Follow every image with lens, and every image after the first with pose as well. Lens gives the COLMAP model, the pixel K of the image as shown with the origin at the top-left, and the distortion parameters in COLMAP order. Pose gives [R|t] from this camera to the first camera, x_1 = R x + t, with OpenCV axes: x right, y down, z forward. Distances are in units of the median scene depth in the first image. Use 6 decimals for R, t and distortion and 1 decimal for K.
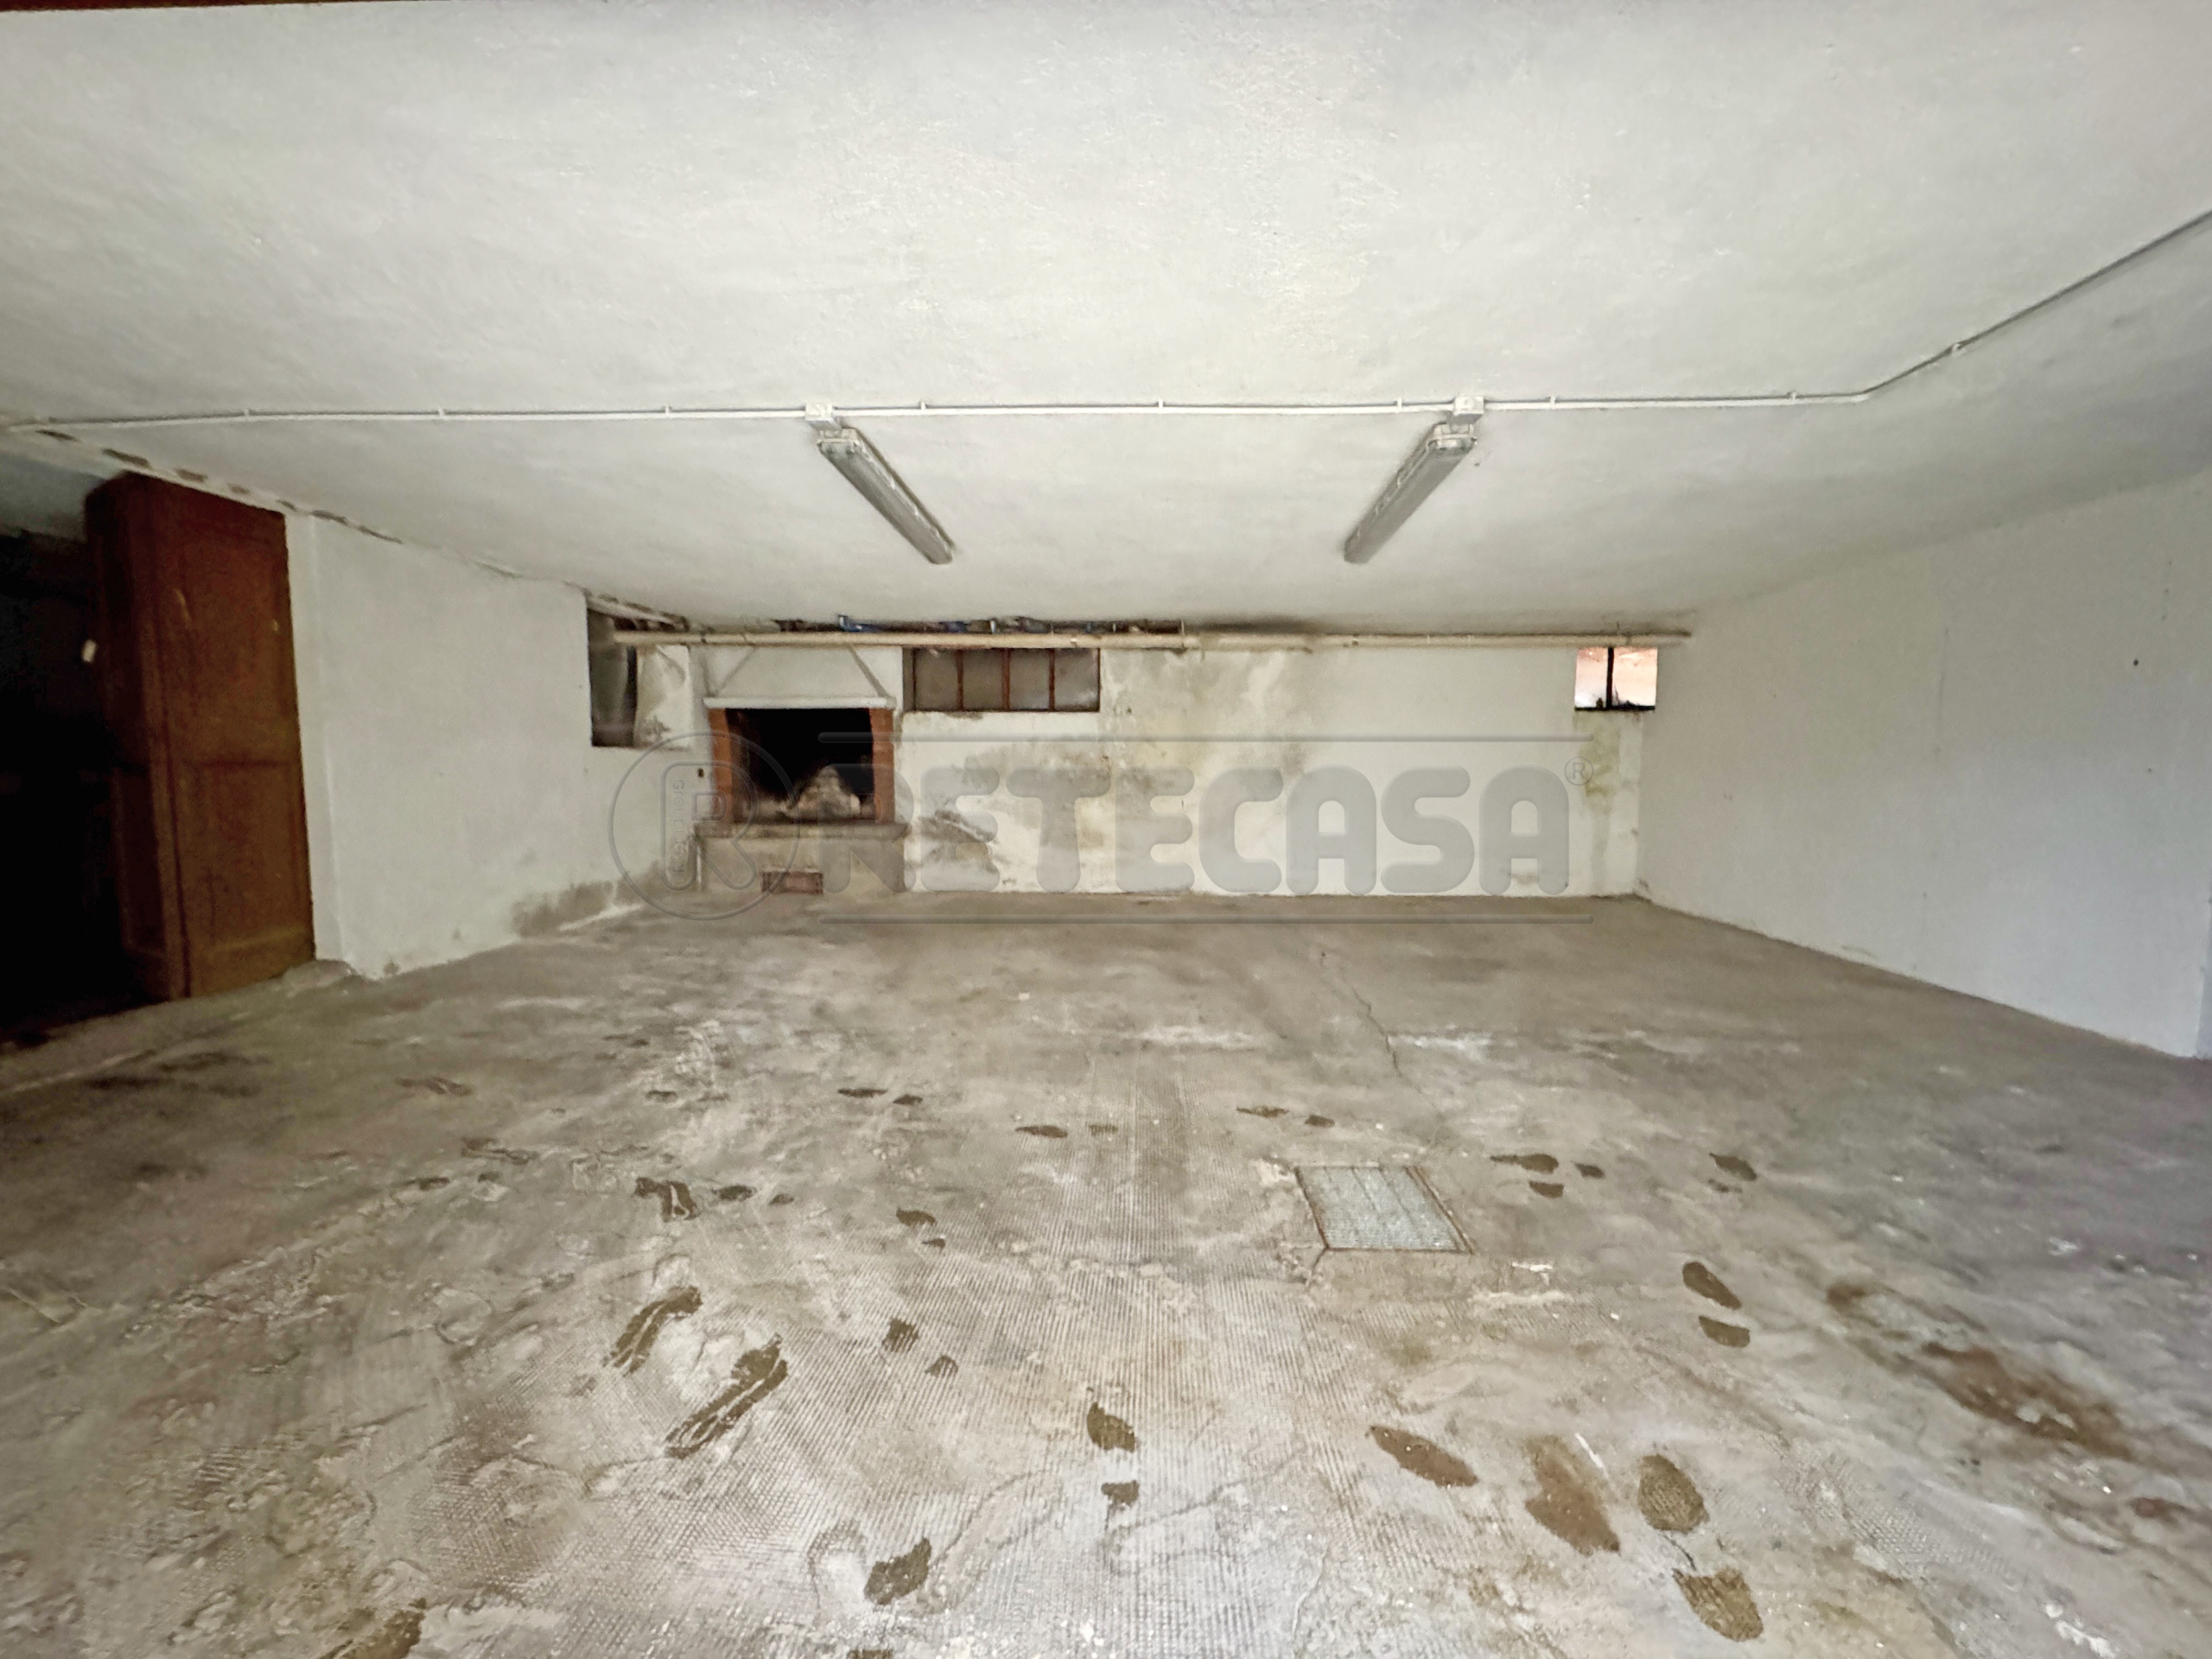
lens RADIAL K [[906.2, 0, 1106.0], [0, 906.2, 829.5], [0, 0, 1]] dist [-0.003535, -0.000026]
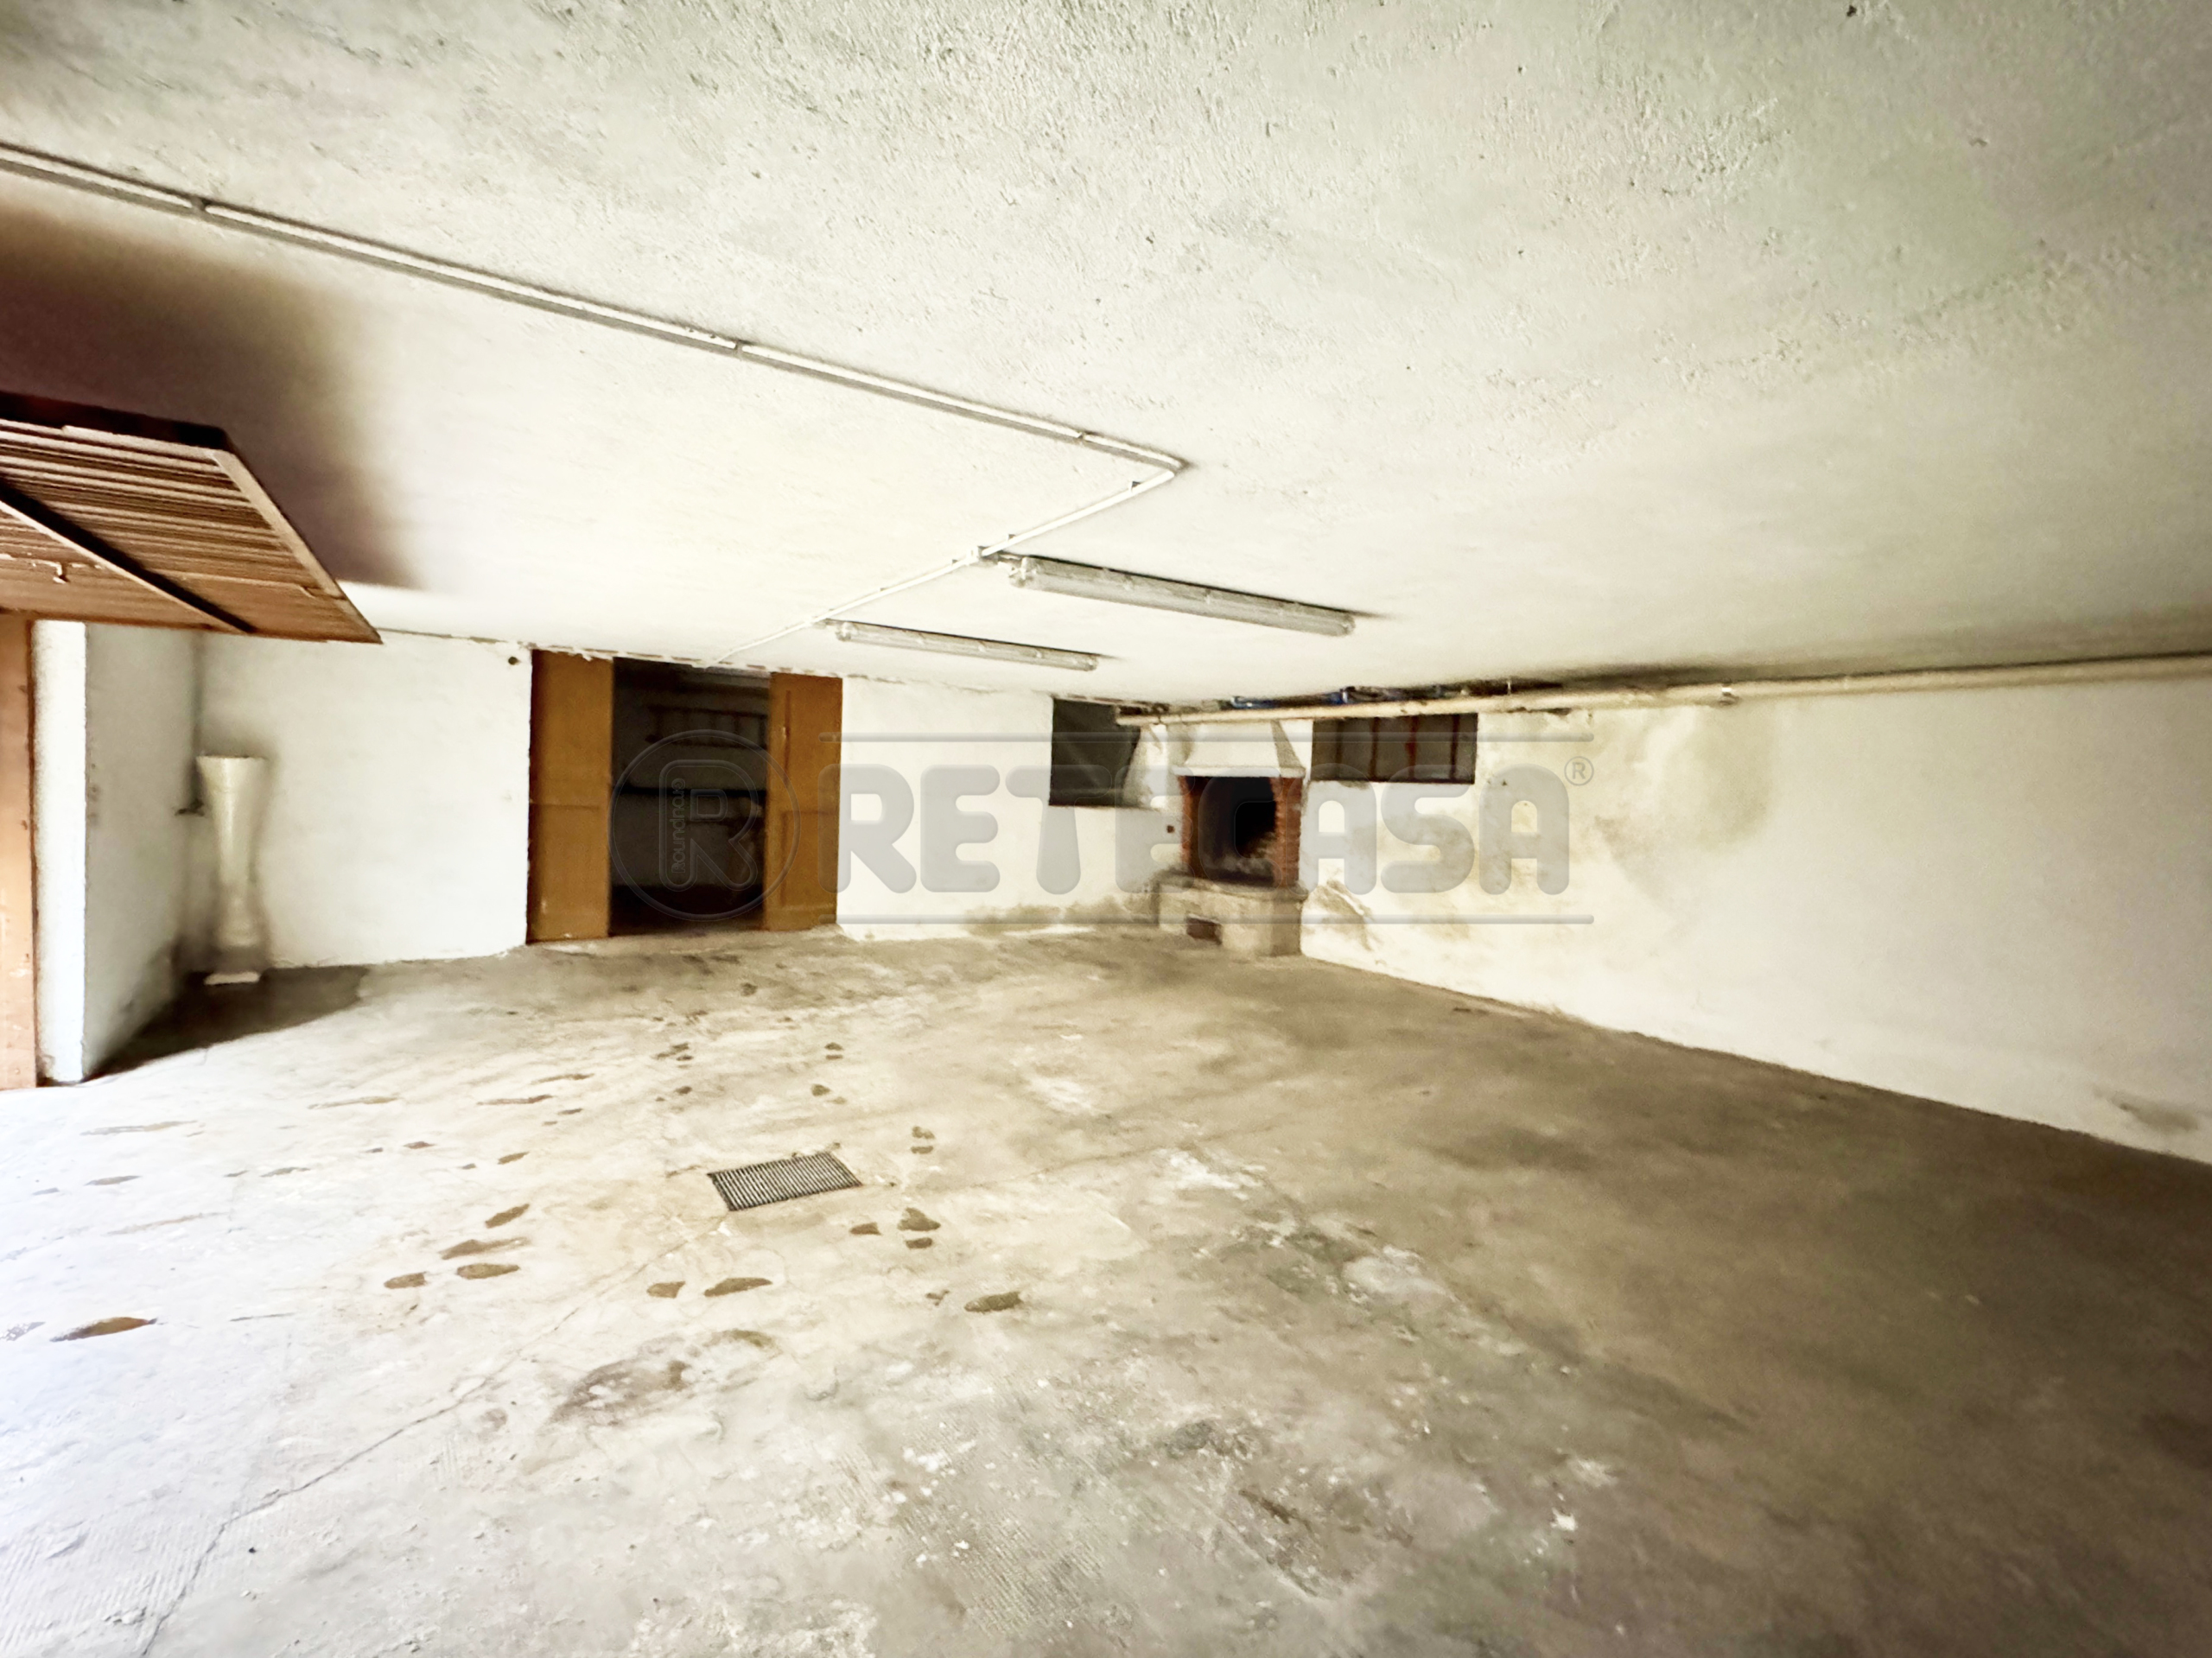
lens RADIAL K [[1015.5, 0, 1106.0], [0, 1015.5, 829.0], [0, 0, 1]] dist [-0.002744, -0.000244]
pose [[0.562793, 0.054219, -0.824818, 1.161536], [-0.097947, 0.995191, -0.001413, -0.099332], [0.820774, 0.081584, 0.565397, 0.318508]]
